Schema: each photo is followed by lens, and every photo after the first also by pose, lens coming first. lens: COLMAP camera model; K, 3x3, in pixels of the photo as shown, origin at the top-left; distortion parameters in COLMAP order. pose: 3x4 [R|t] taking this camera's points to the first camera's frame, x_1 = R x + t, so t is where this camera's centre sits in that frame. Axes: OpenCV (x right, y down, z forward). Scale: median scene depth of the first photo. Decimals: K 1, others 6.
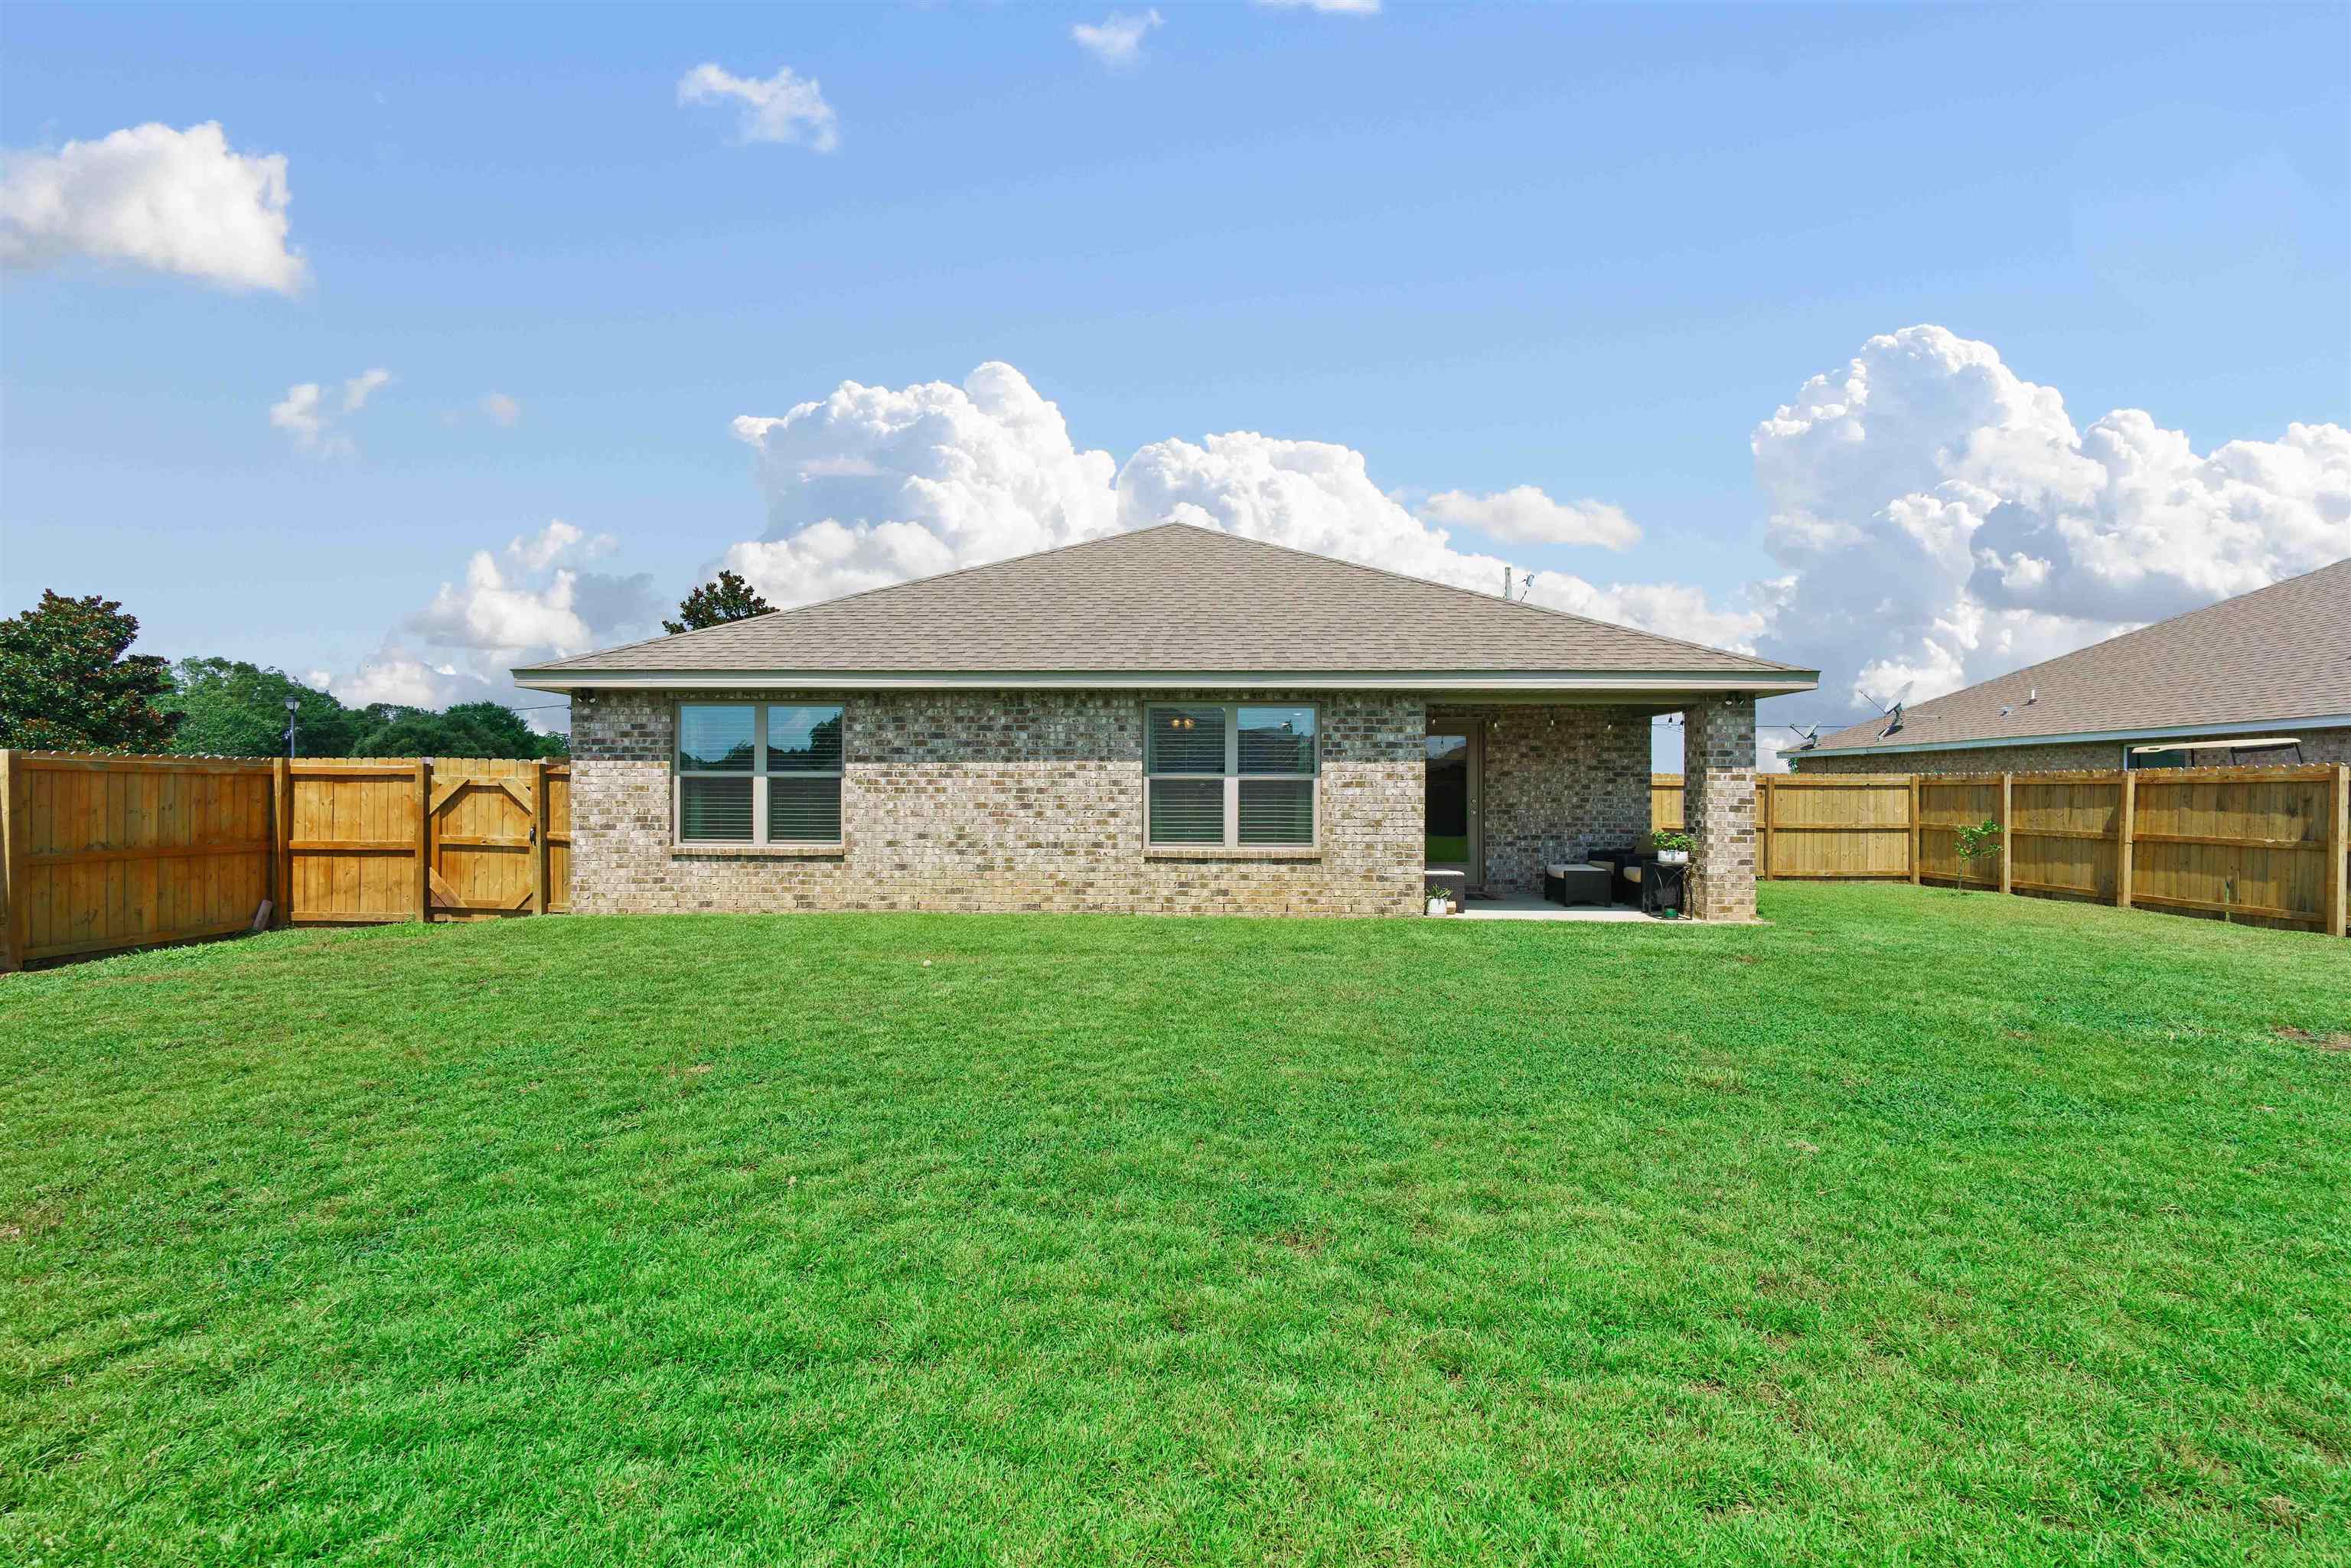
lens RADIAL K [[1022.6, 0, 1179.3], [0, 1022.6, 799.5], [0, 0, 1]] dist [-0.004899, 0.000829]
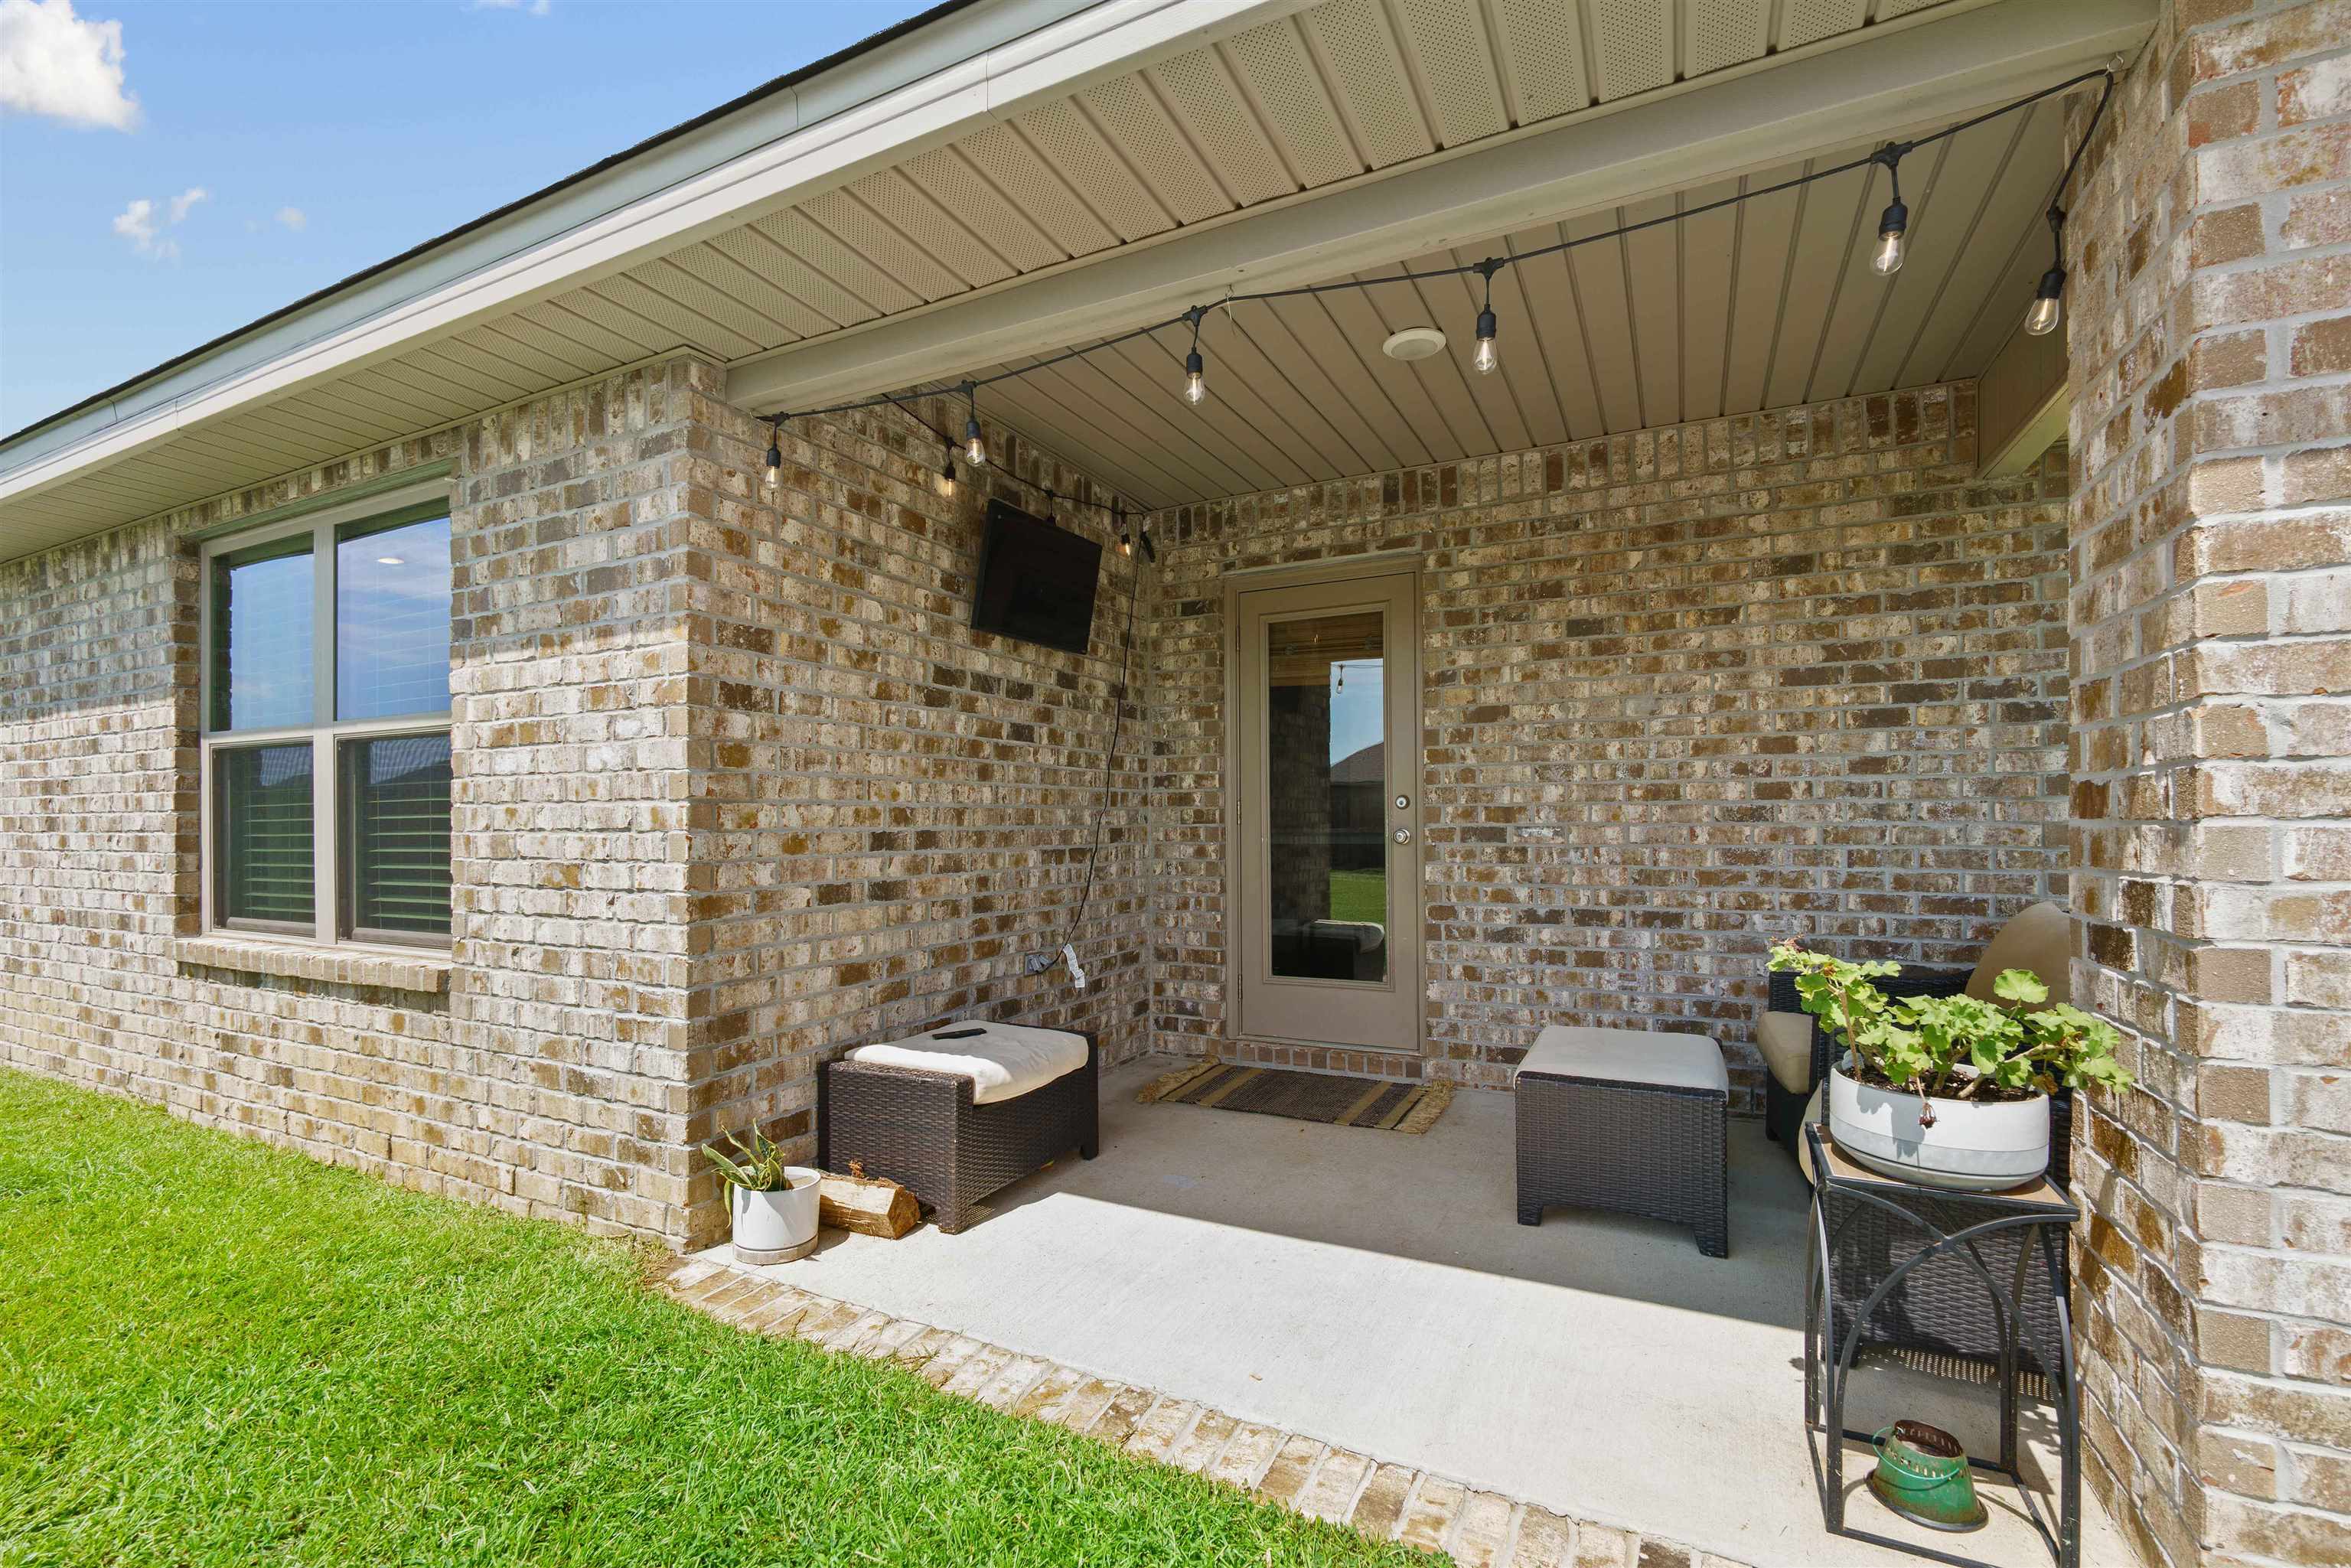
lens RADIAL K [[1022.6, 0, 1181.3], [0, 1022.6, 829.8], [0, 0, 1]] dist [-0.004899, 0.000829]
pose [[0.903401, -0.006703, -0.428745, 0.454891], [0.007618, 0.999971, 0.000418, 0.012246], [0.428730, -0.003644, 0.903425, 0.827168]]
